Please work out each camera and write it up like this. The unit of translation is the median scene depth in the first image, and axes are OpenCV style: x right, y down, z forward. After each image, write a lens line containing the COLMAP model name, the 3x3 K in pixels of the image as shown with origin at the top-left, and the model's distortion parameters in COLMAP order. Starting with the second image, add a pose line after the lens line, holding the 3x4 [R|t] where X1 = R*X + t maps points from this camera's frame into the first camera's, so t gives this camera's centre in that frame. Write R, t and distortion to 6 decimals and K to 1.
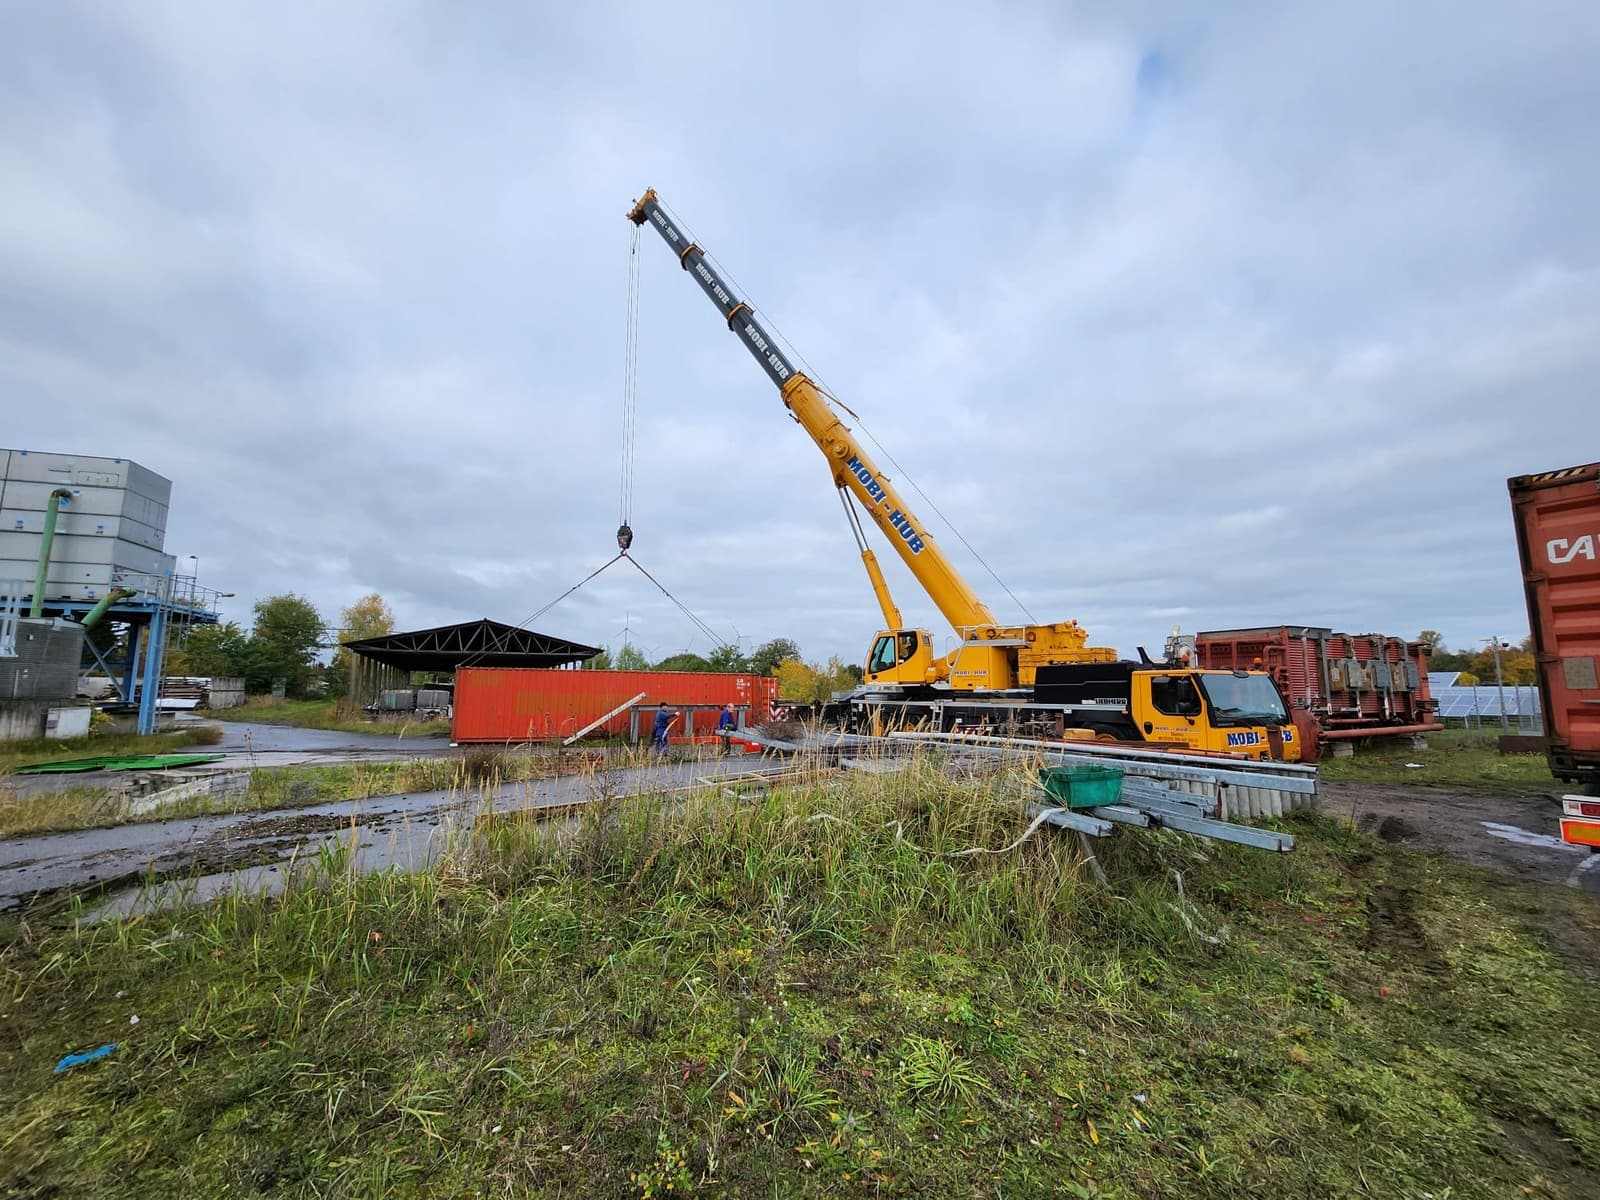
lens RADIAL K [[651.6, 0, 800.0], [0, 651.6, 600.0], [0, 0, 1]] dist [-0.003093, -0.001081]
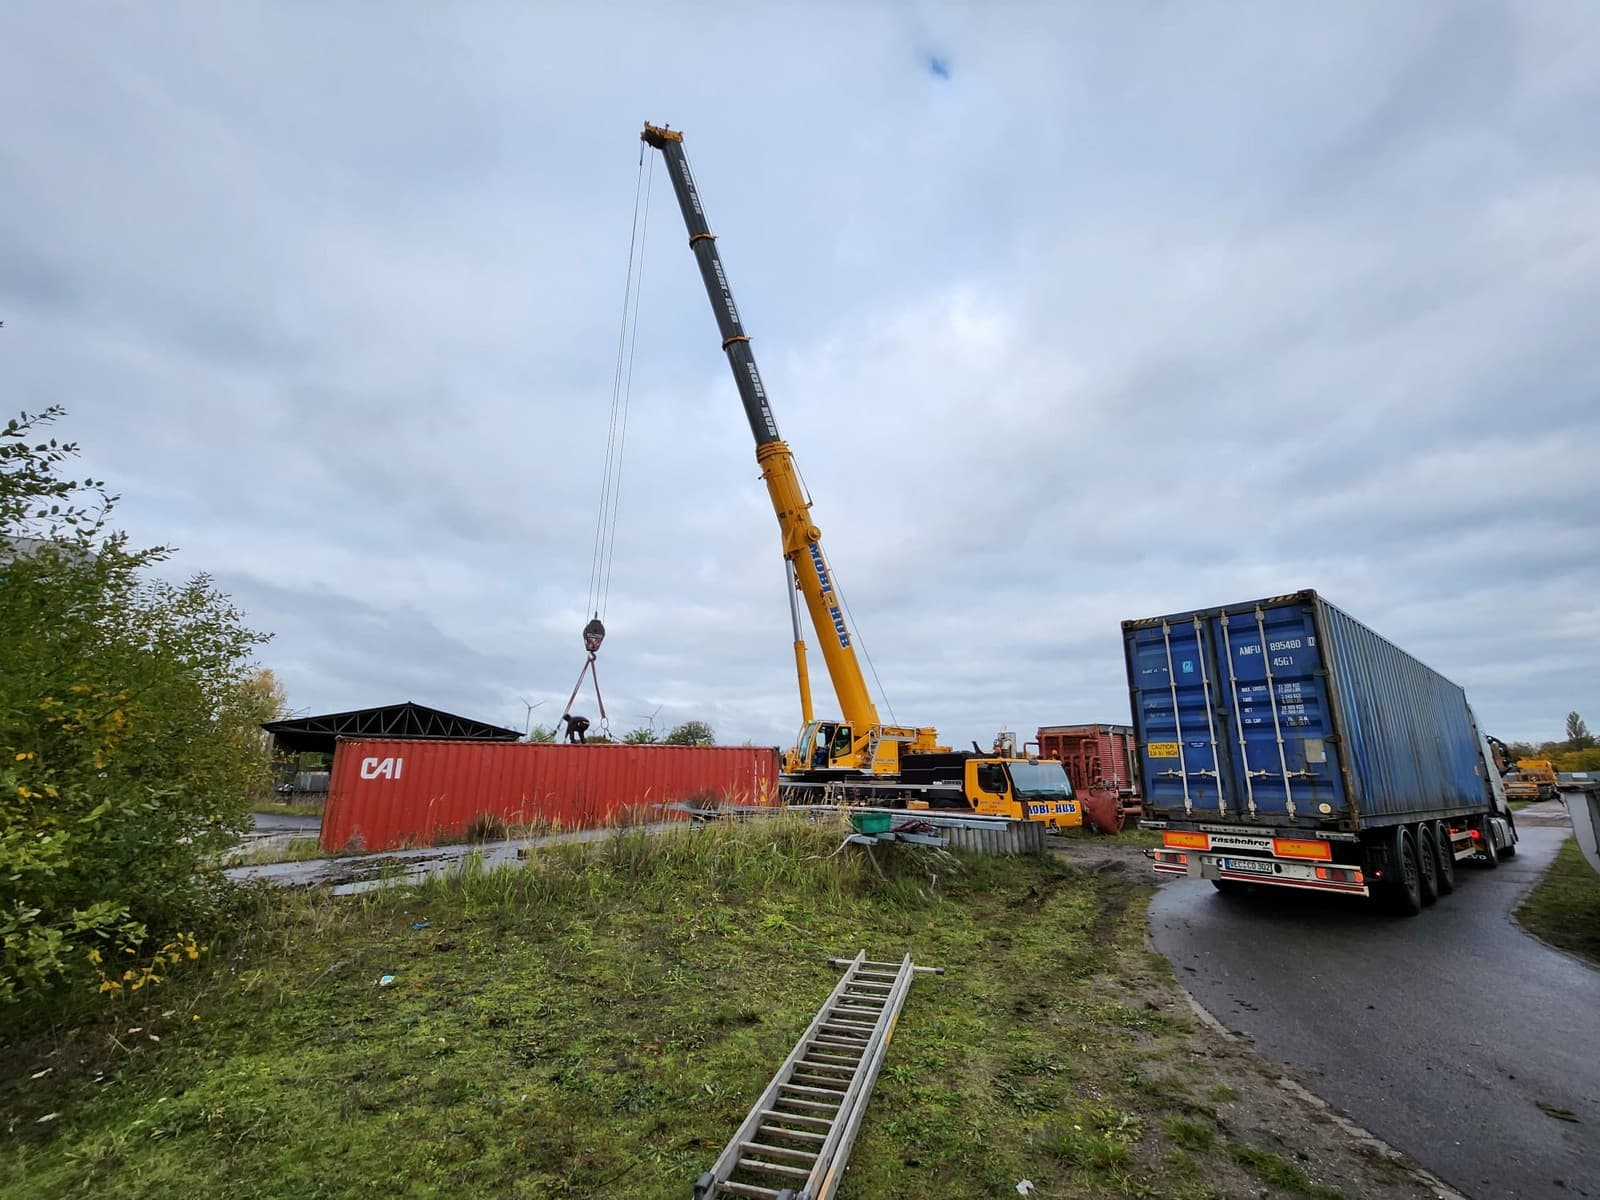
lens RADIAL K [[661.8, 0, 800.0], [0, 661.8, 600.0], [0, 0, 1]] dist [-0.000214, -0.000330]
pose [[0.991750, 0.036845, 0.122777, -0.013178], [-0.021787, 0.992315, -0.121801, -0.044731], [-0.126322, 0.118121, 0.984932, -0.351311]]
